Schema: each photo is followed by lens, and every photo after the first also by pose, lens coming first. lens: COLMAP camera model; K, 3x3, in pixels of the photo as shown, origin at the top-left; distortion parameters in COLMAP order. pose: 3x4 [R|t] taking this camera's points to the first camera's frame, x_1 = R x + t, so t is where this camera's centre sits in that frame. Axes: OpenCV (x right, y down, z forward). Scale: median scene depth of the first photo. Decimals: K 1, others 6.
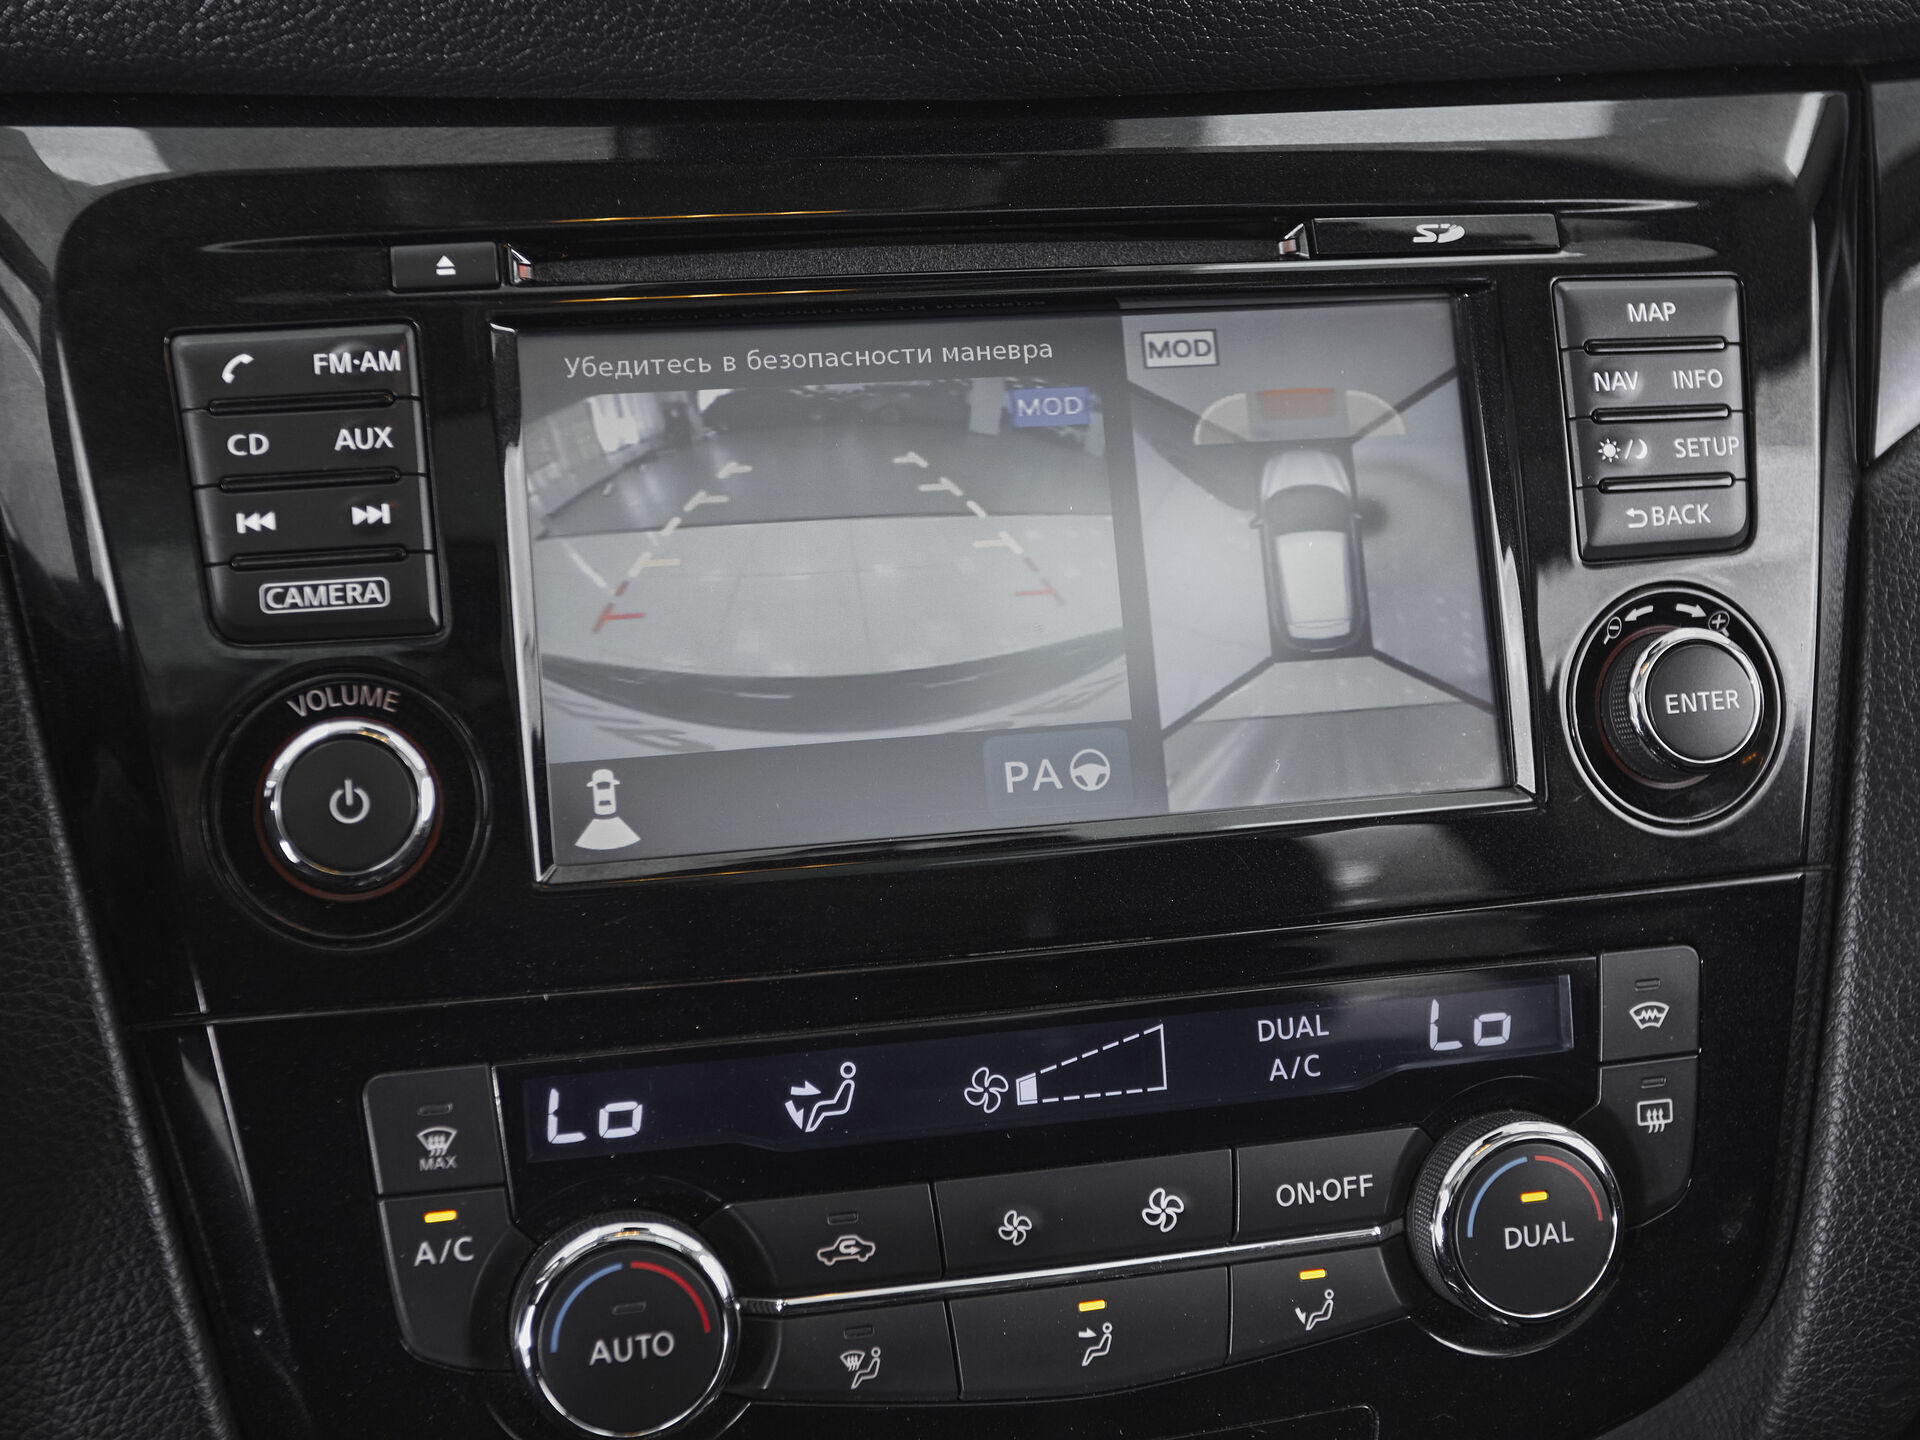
lens RADIAL K [[2504.4, 0, 919.4], [0, 2504.4, 655.7], [0, 0, 1]] dist [0.039606, 0.000000]
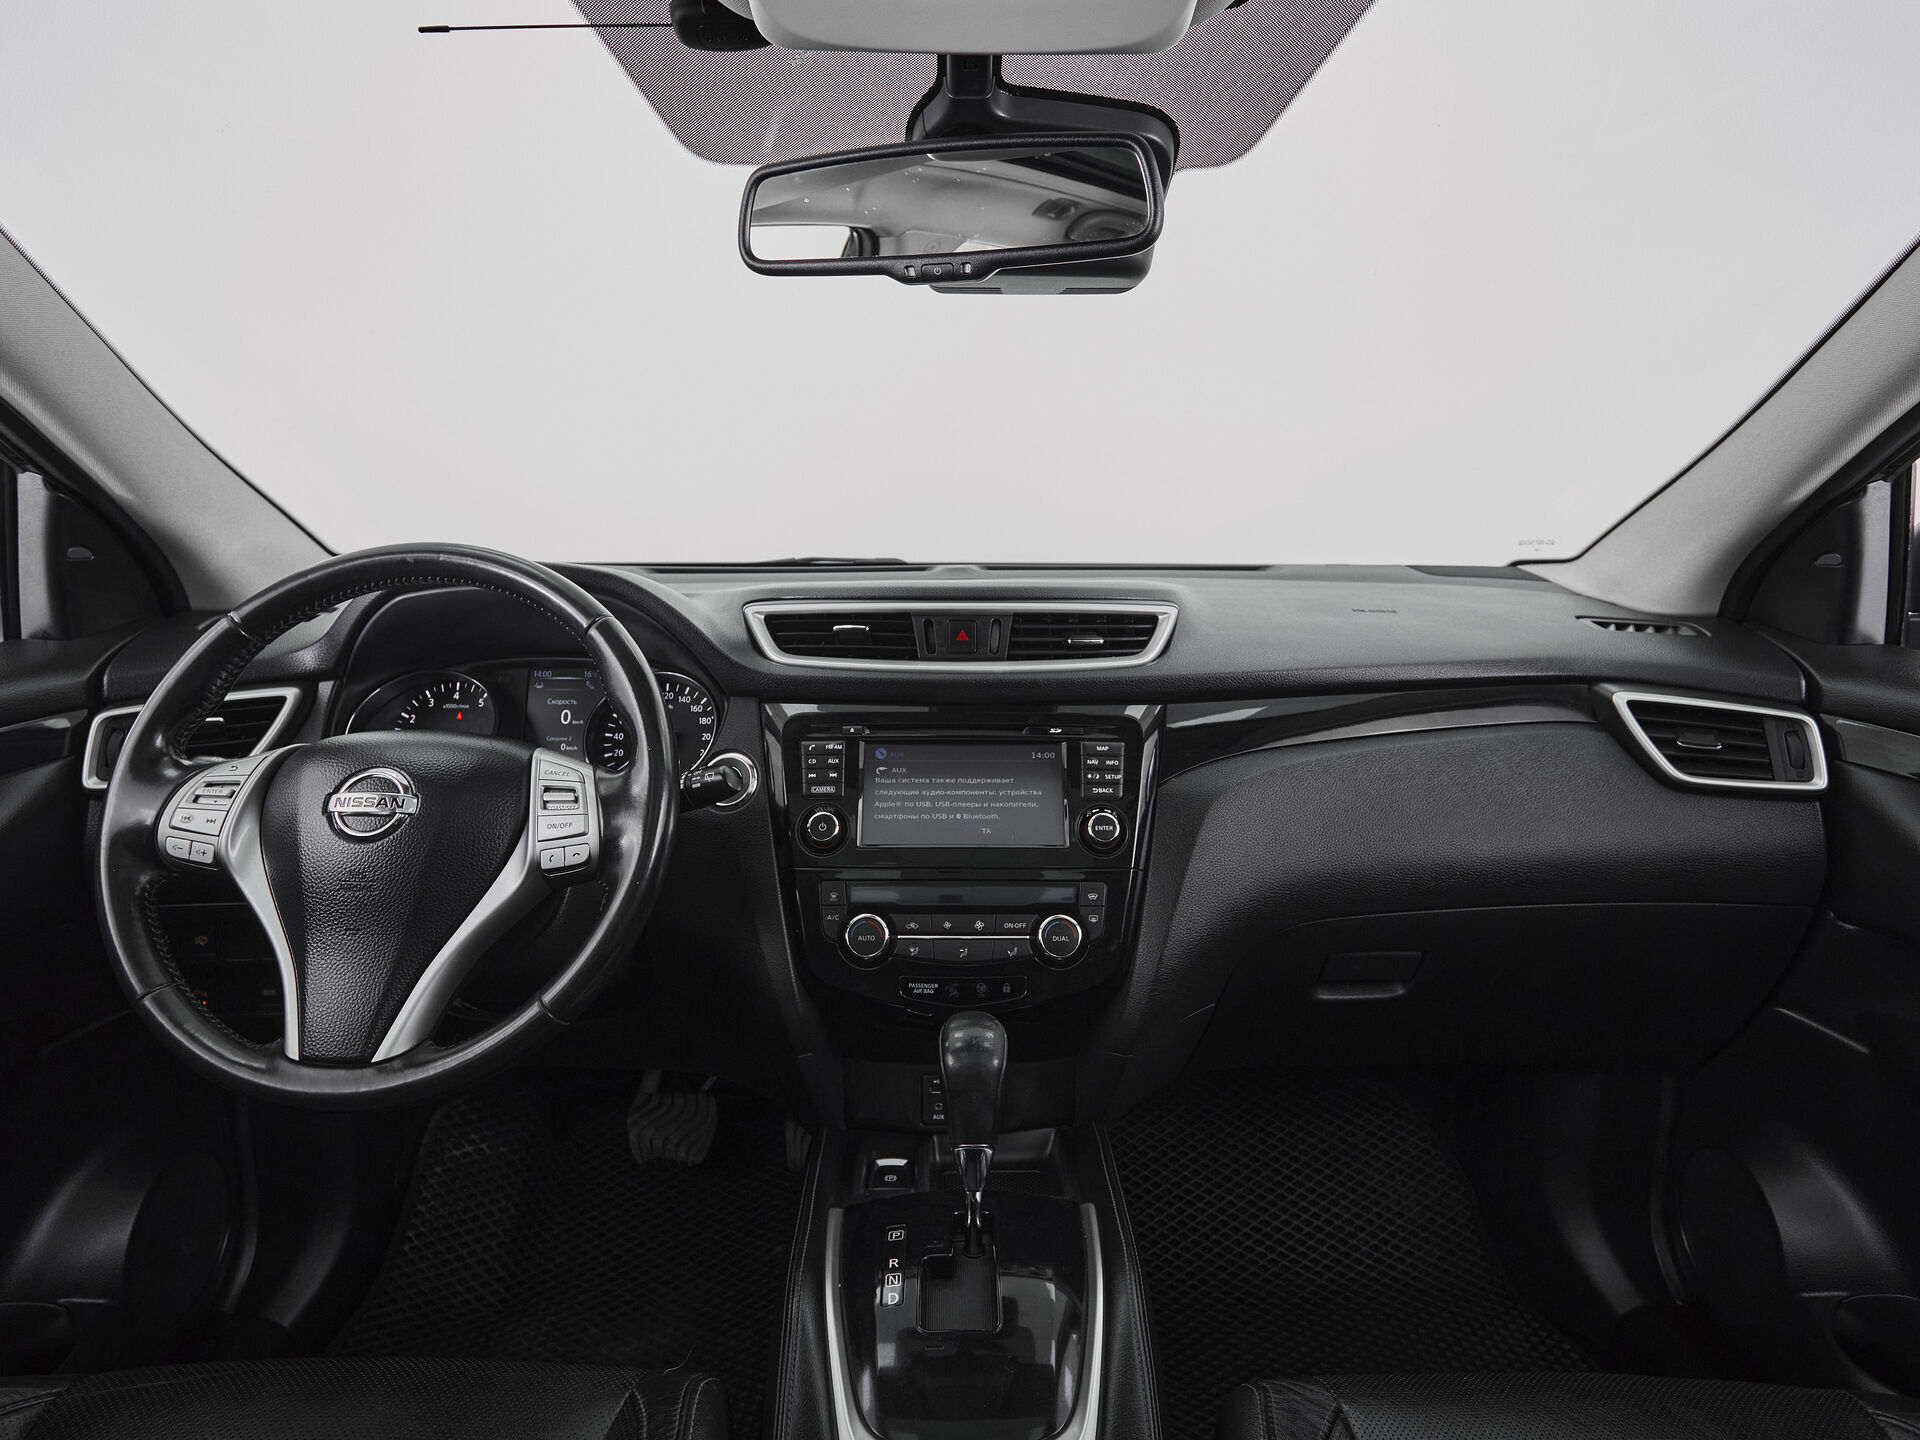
lens RADIAL K [[1097.7, 0, 956.3], [0, 1097.7, 693.7], [0, 0, 1]] dist [-0.007327, 0.000818]
pose [[0.976266, 0.011392, -0.216274, 0.509214], [-0.066402, 0.966264, -0.248846, 0.321810], [0.206143, 0.257301, 0.944088, -1.119206]]
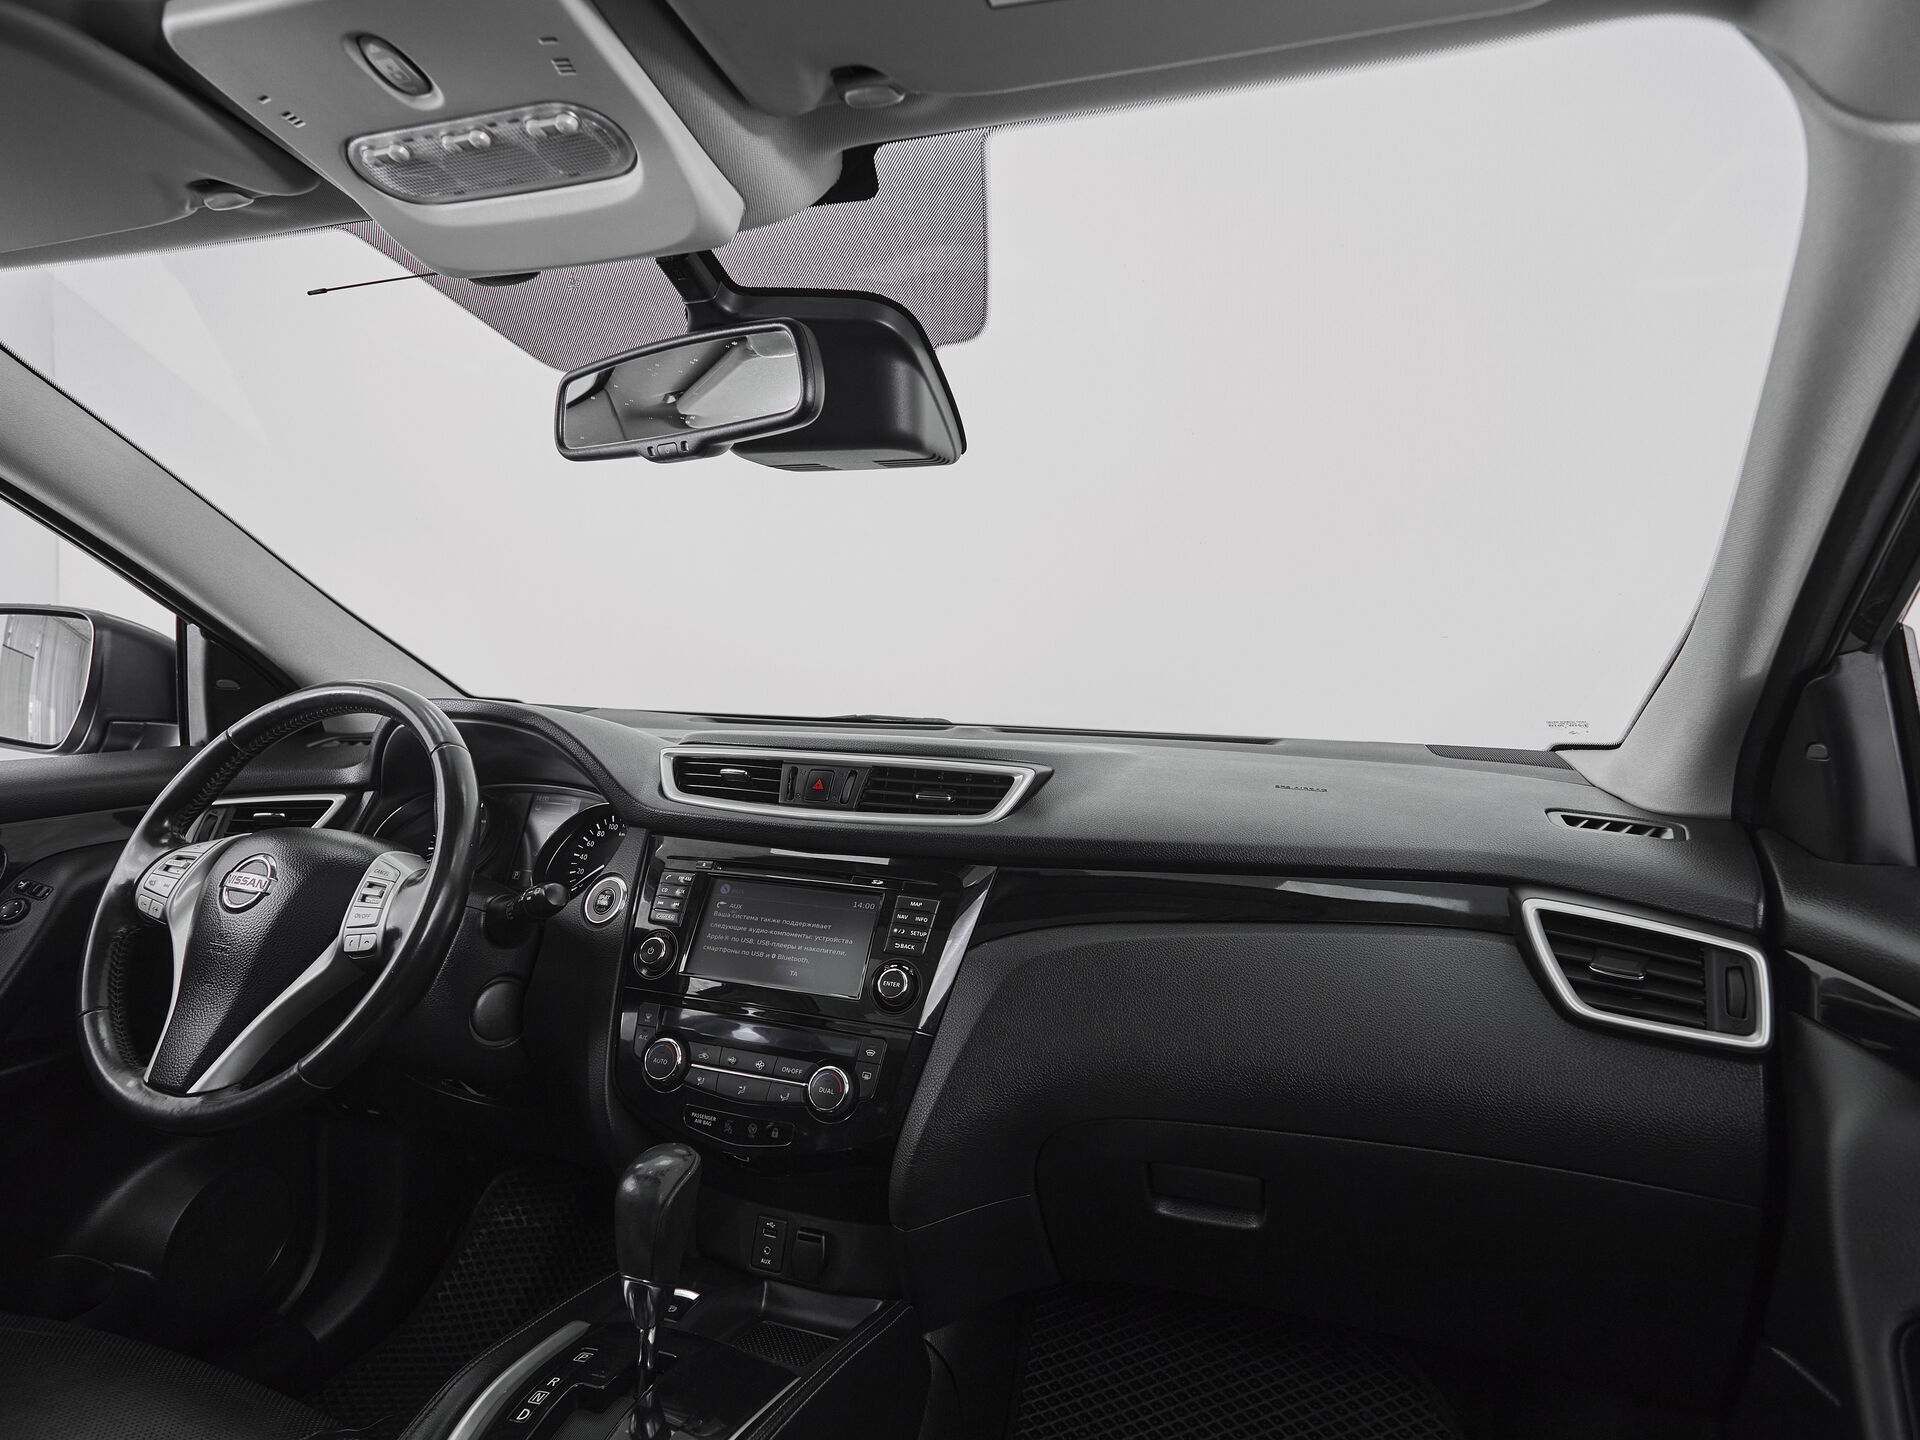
lens RADIAL K [[1046.1, 0, 959.9], [0, 1046.1, 721.4], [0, 0, 1]] dist [-0.000521, -0.004742]
pose [[0.846984, 0.019155, -0.531274, 1.519706], [-0.223520, 0.919557, -0.323192, 0.178535], [0.482346, 0.392489, 0.783131, -0.685348]]
